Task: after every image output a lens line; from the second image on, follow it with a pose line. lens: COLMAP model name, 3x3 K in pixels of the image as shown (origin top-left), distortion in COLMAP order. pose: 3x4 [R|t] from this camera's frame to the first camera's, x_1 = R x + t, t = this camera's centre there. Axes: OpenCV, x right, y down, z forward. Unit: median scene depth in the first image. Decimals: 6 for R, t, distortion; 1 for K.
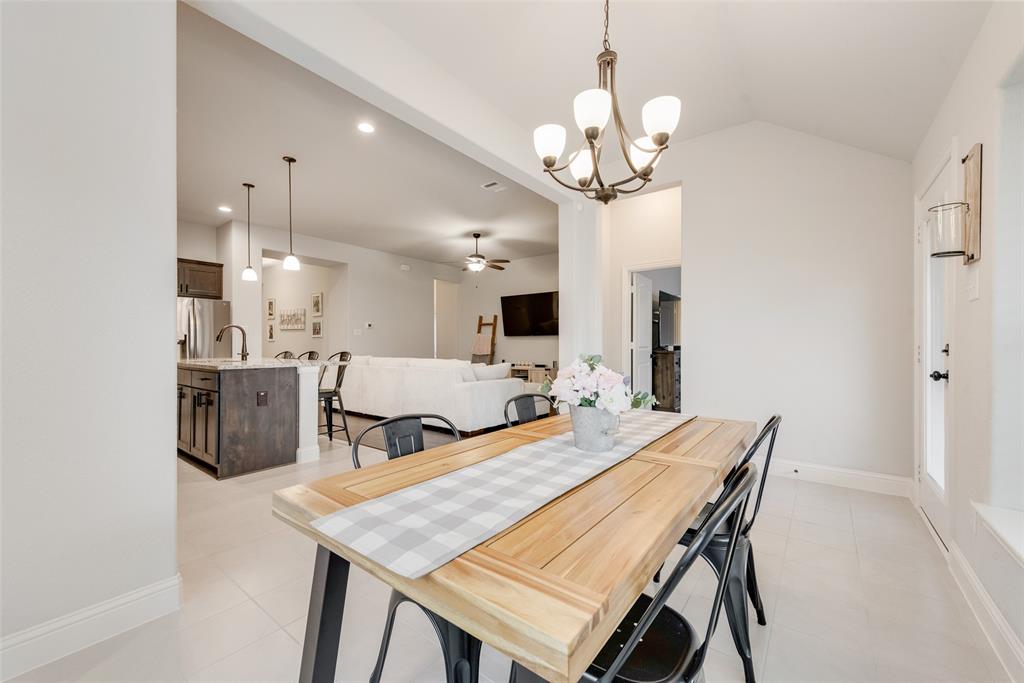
lens RADIAL K [[401.7, 0, 510.2], [0, 401.7, 346.4], [0, 0, 1]] dist [0.010285, -0.000603]
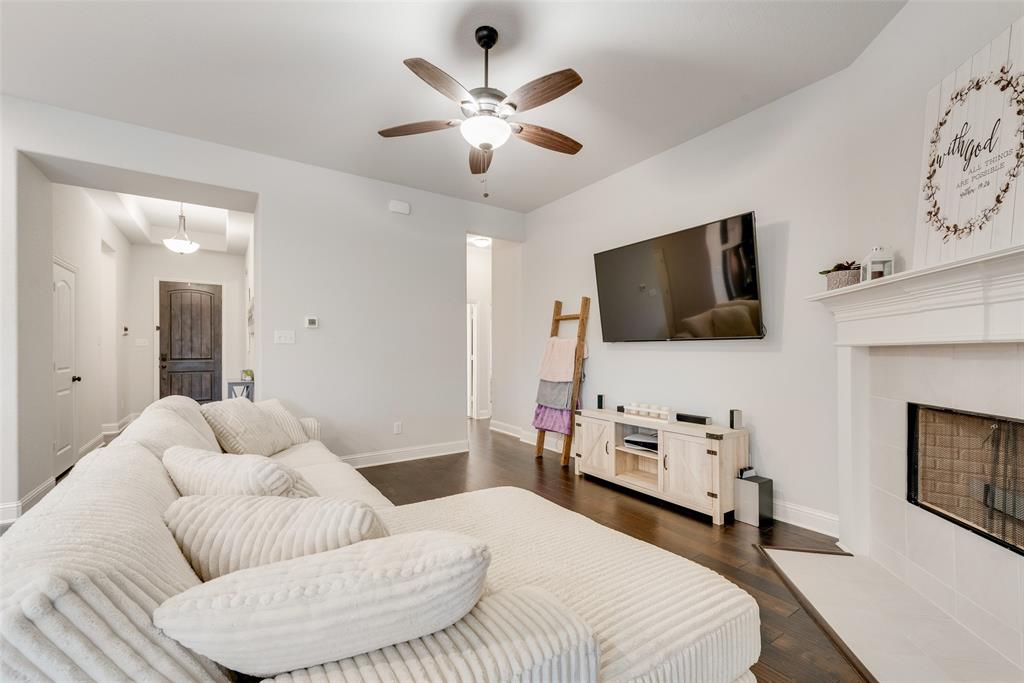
lens RADIAL K [[414.3, 0, 513.7], [0, 414.3, 350.7], [0, 0, 1]] dist [0.000160, -0.000340]
pose [[0.953639, -0.000071, -0.300954, 0.033093], [-0.000225, 1.000000, -0.000951, -0.017211], [0.300954, 0.000975, 0.953638, 0.589238]]
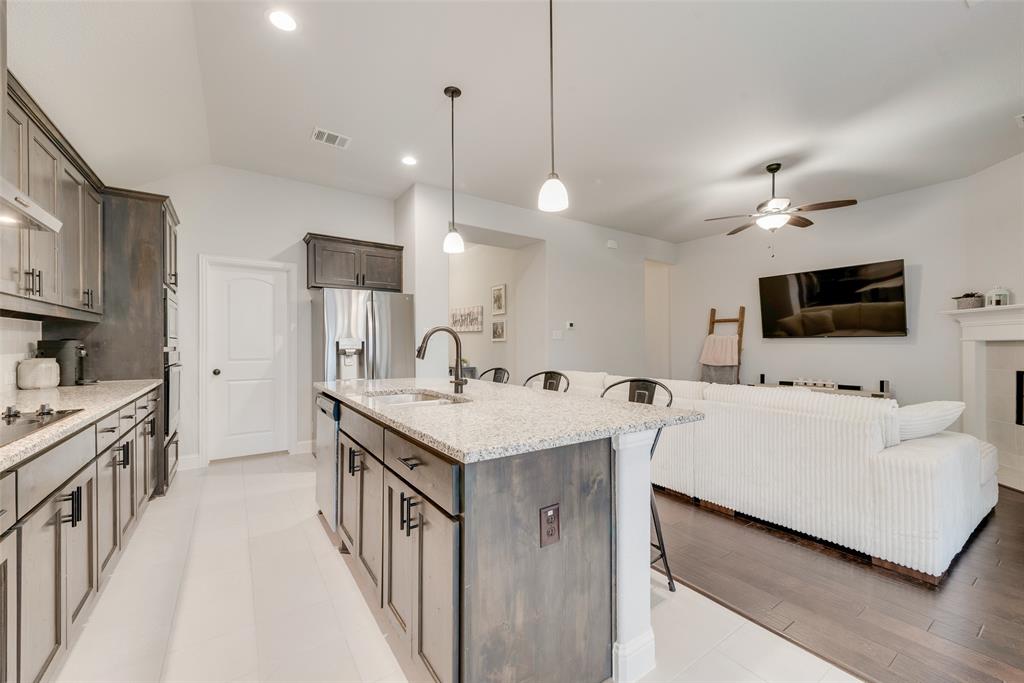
lens RADIAL K [[401.7, 0, 510.2], [0, 401.7, 346.4], [0, 0, 1]] dist [0.010285, -0.000603]
pose [[0.952116, 0.000287, -0.305737, -0.230264], [0.000132, 0.999999, 0.001352, -0.014478], [0.305737, -0.001328, 0.952115, 0.274194]]
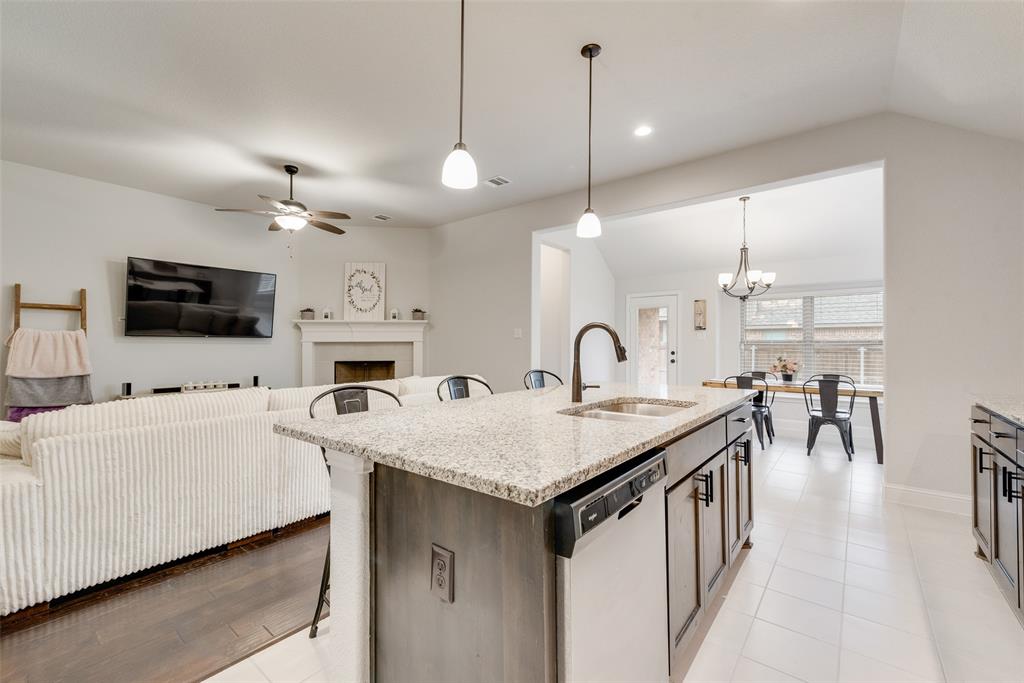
lens RADIAL K [[437.8, 0, 513.6], [0, 437.8, 345.1], [0, 0, 1]] dist [0.009812, -0.000796]
pose [[0.003872, -0.002085, 0.999990, -0.625161], [0.002263, 0.999995, 0.002077, -0.015575], [-0.999990, 0.002255, 0.003877, 0.576420]]
